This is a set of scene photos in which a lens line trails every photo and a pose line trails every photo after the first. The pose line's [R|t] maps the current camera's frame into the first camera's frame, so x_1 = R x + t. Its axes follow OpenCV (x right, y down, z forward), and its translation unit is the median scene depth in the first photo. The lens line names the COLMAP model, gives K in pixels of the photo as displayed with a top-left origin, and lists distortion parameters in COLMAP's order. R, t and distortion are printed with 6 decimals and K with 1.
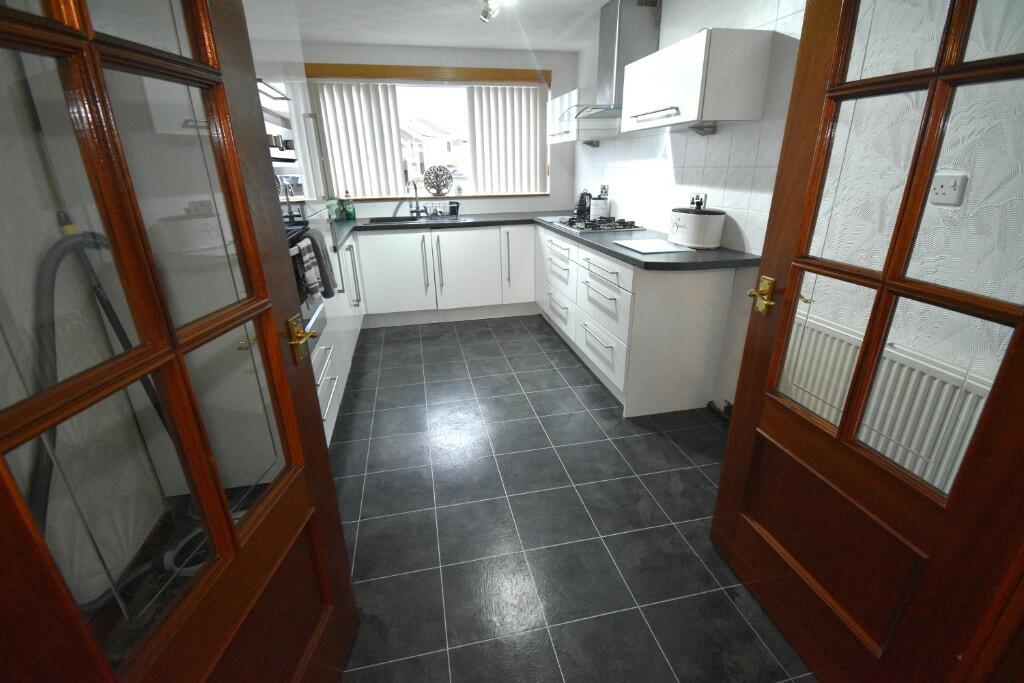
lens RADIAL K [[457.1, 0, 516.2], [0, 457.1, 337.6], [0, 0, 1]] dist [0.001166, -0.000272]
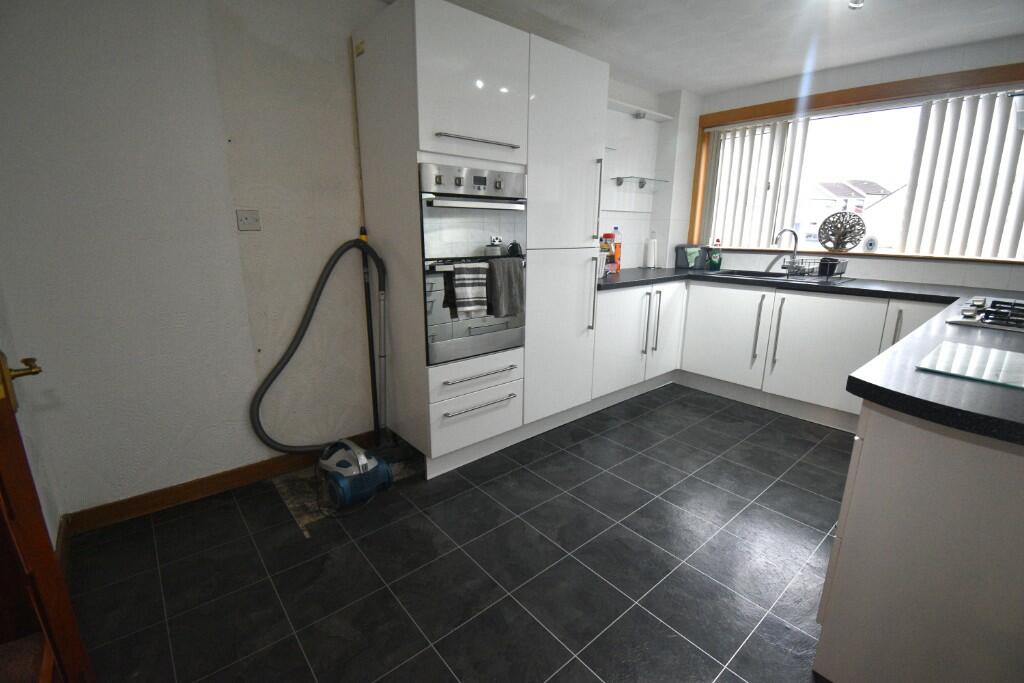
lens RADIAL K [[457.1, 0, 516.2], [0, 457.1, 337.6], [0, 0, 1]] dist [0.001166, -0.000272]
pose [[0.471665, 0.222879, -0.853145, 0.283603], [-0.322170, 0.944196, 0.068553, -0.068156], [0.820816, 0.242524, 0.517149, 0.246760]]
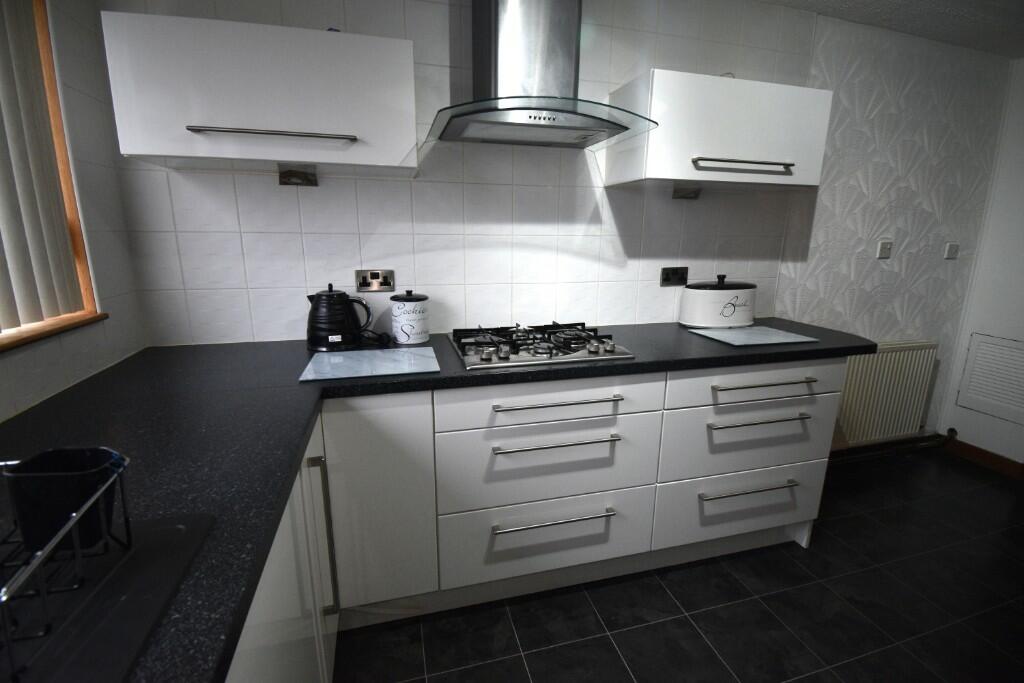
lens RADIAL K [[457.1, 0, 516.2], [0, 457.1, 337.6], [0, 0, 1]] dist [0.001166, -0.000272]
pose [[-0.034082, -0.211951, 0.976686, -0.276065], [0.345087, 0.914654, 0.210531, -0.315430], [-0.937952, 0.344217, 0.041969, 0.858231]]
